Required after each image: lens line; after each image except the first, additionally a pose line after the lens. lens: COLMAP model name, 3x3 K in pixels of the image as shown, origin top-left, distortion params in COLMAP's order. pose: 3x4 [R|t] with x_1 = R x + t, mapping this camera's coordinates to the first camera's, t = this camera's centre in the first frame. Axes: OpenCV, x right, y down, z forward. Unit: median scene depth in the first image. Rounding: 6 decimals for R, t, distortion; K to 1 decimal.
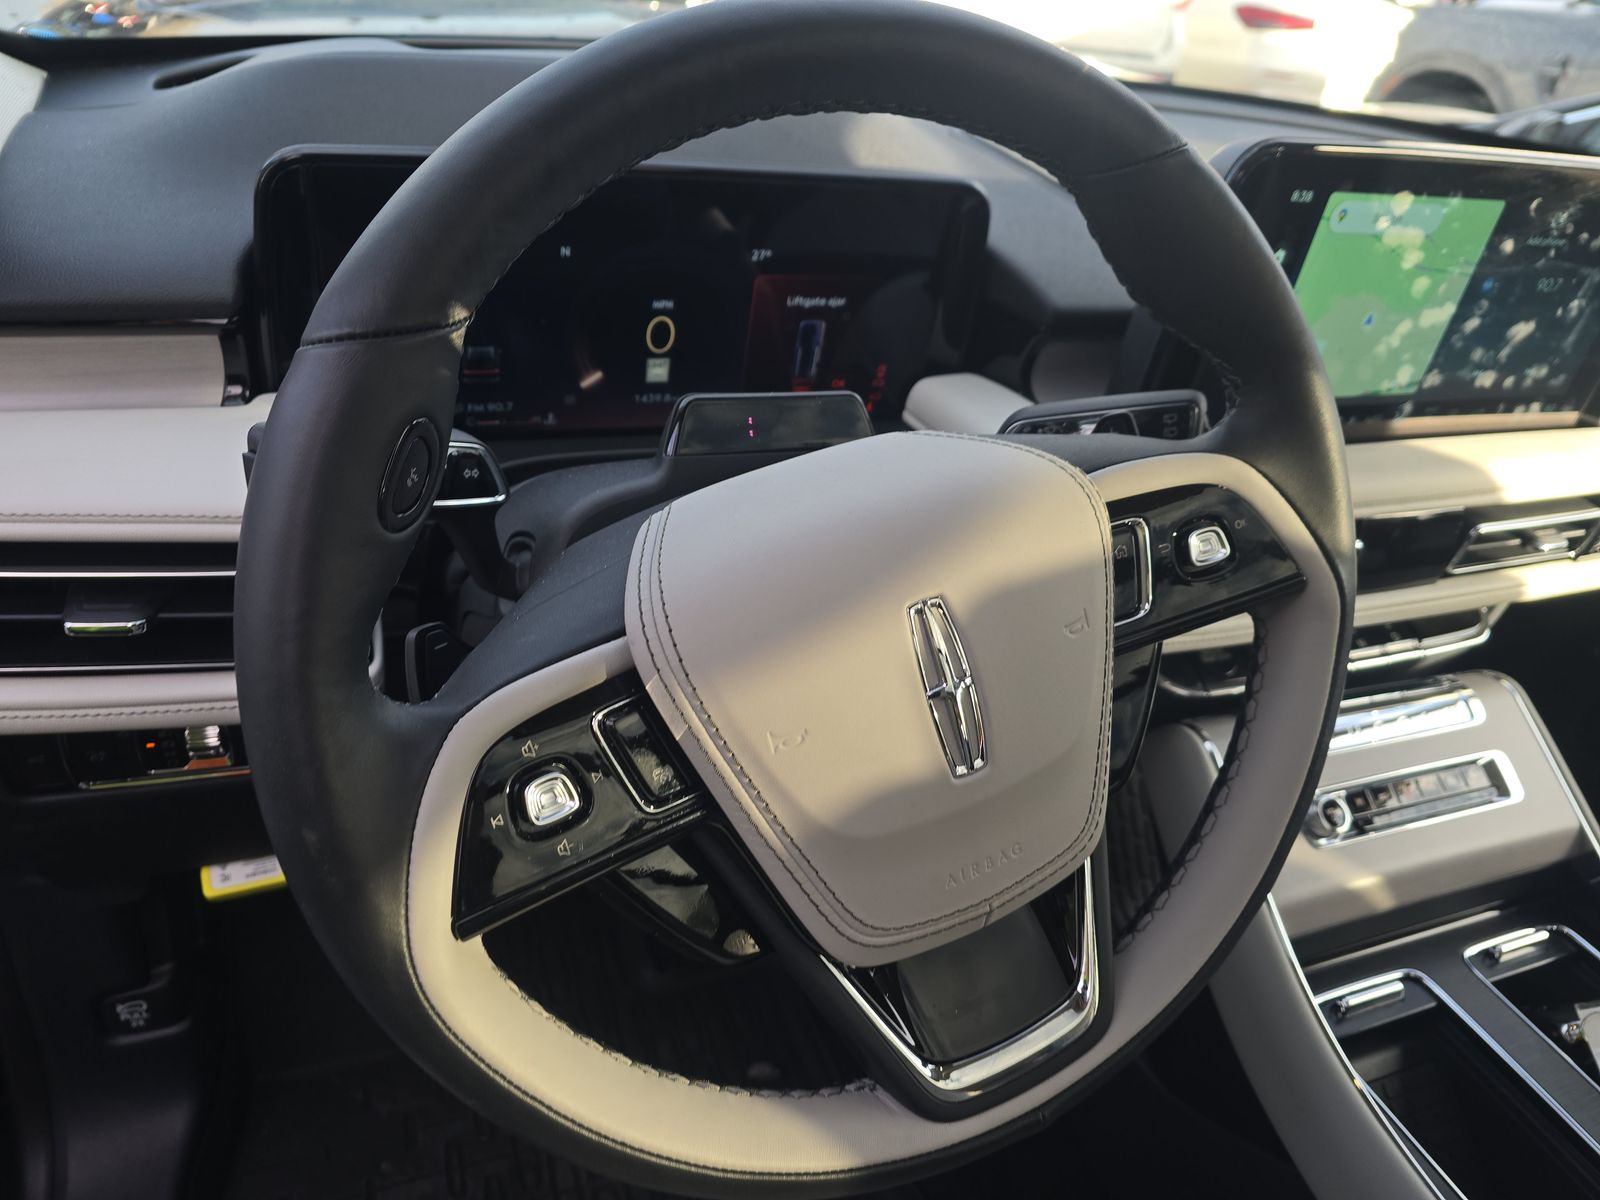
lens RADIAL K [[1088.8, 0, 798.7], [0, 1088.8, 587.1], [0, 0, 1]] dist [0.036555, -0.055877]
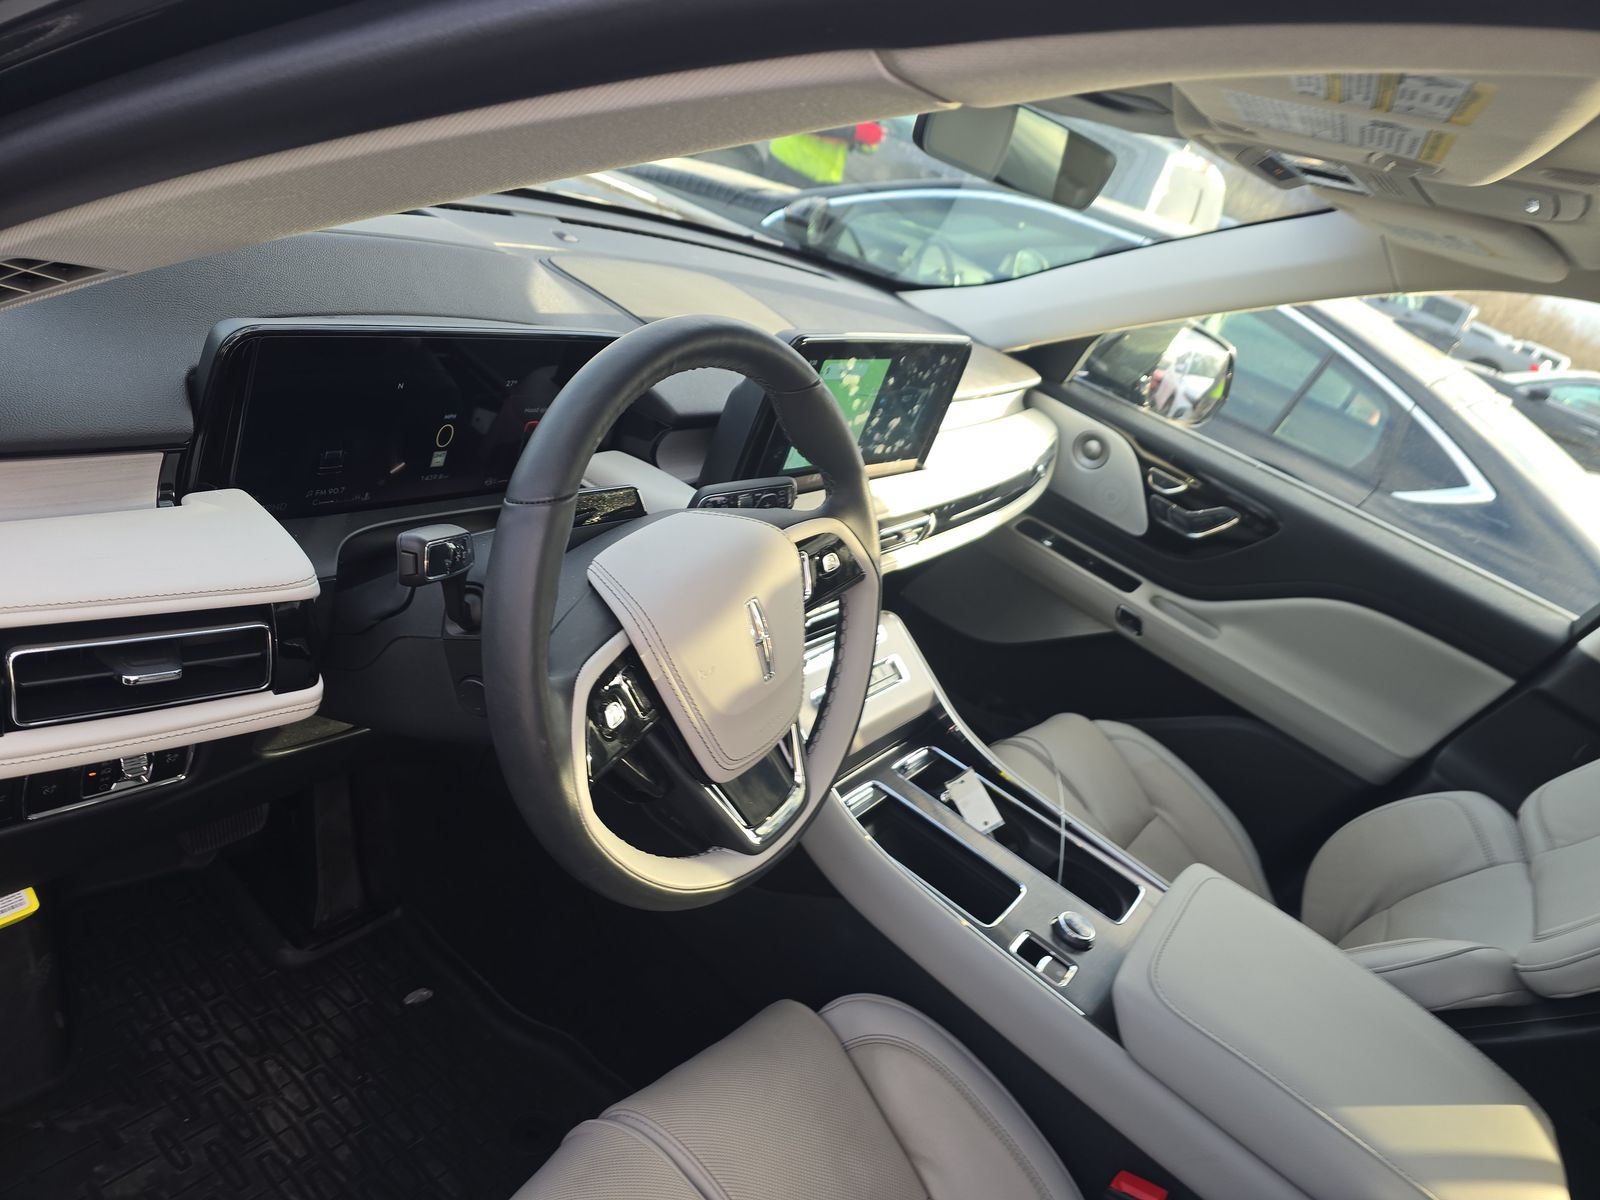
lens RADIAL K [[1097.5, 0, 800.0], [0, 1097.5, 600.0], [0, 0, 1]] dist [0.018658, -0.002915]
pose [[0.825002, -0.093991, 0.557258, -0.560128], [0.079526, 0.995569, 0.050183, -0.049030], [-0.559506, 0.002915, 0.828821, -0.463387]]
